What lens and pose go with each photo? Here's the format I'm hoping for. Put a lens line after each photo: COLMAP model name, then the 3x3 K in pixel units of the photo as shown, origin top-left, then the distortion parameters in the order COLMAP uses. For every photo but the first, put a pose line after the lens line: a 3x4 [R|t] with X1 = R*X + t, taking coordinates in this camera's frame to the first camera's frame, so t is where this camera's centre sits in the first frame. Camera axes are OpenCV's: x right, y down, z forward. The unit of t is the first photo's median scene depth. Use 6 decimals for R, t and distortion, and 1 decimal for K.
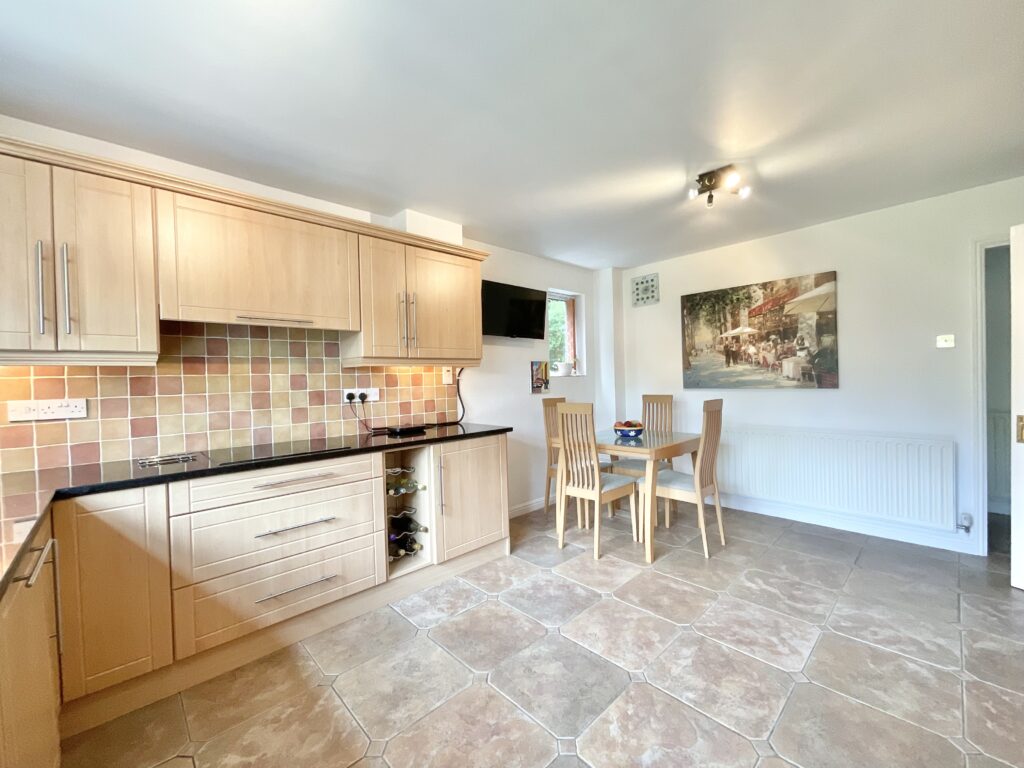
lens RADIAL K [[414.8, 0, 512.0], [0, 414.8, 384.0], [0, 0, 1]] dist [0.000597, 0.000168]
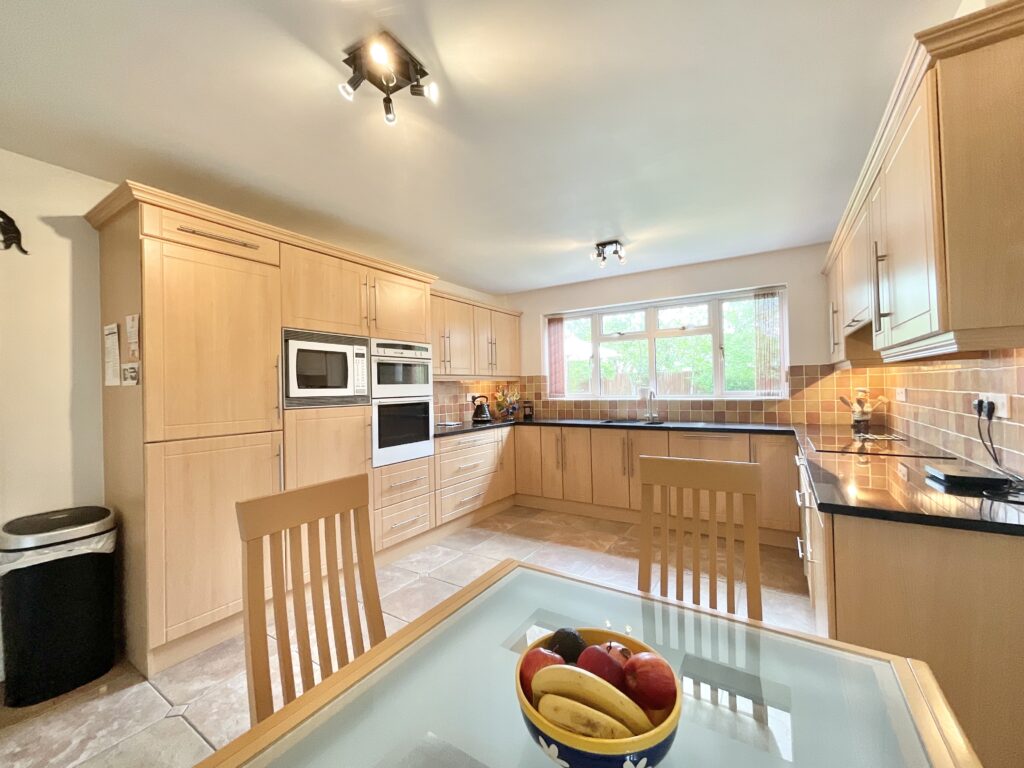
lens RADIAL K [[416.0, 0, 497.1], [0, 416.0, 380.6], [0, 0, 1]] dist [0.000118, -0.000013]
pose [[-0.973167, 0.047777, -0.225084, 0.487177], [0.048263, 0.998829, 0.003345, -0.048687], [0.224981, -0.007609, -0.974334, 1.558369]]
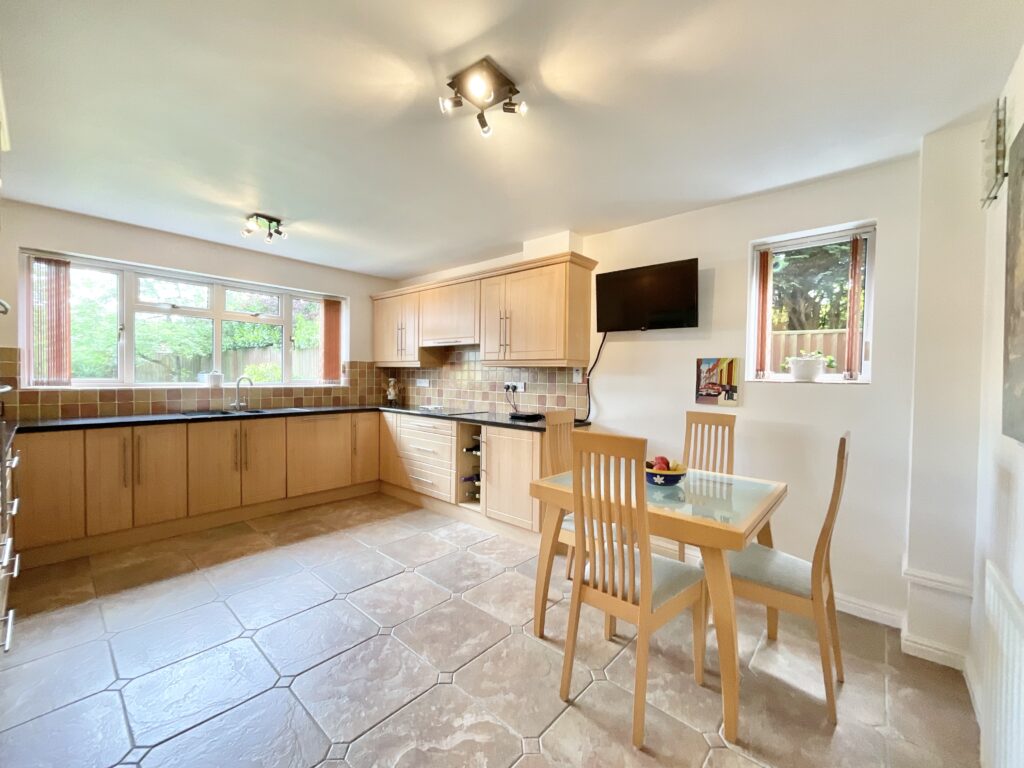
lens RADIAL K [[414.8, 0, 512.0], [0, 414.8, 384.0], [0, 0, 1]] dist [0.000597, 0.000168]
pose [[0.088985, 0.048566, -0.994848, 1.133523], [-0.031000, 0.998462, 0.045970, -0.051980], [0.995550, 0.026750, 0.090354, 0.955343]]
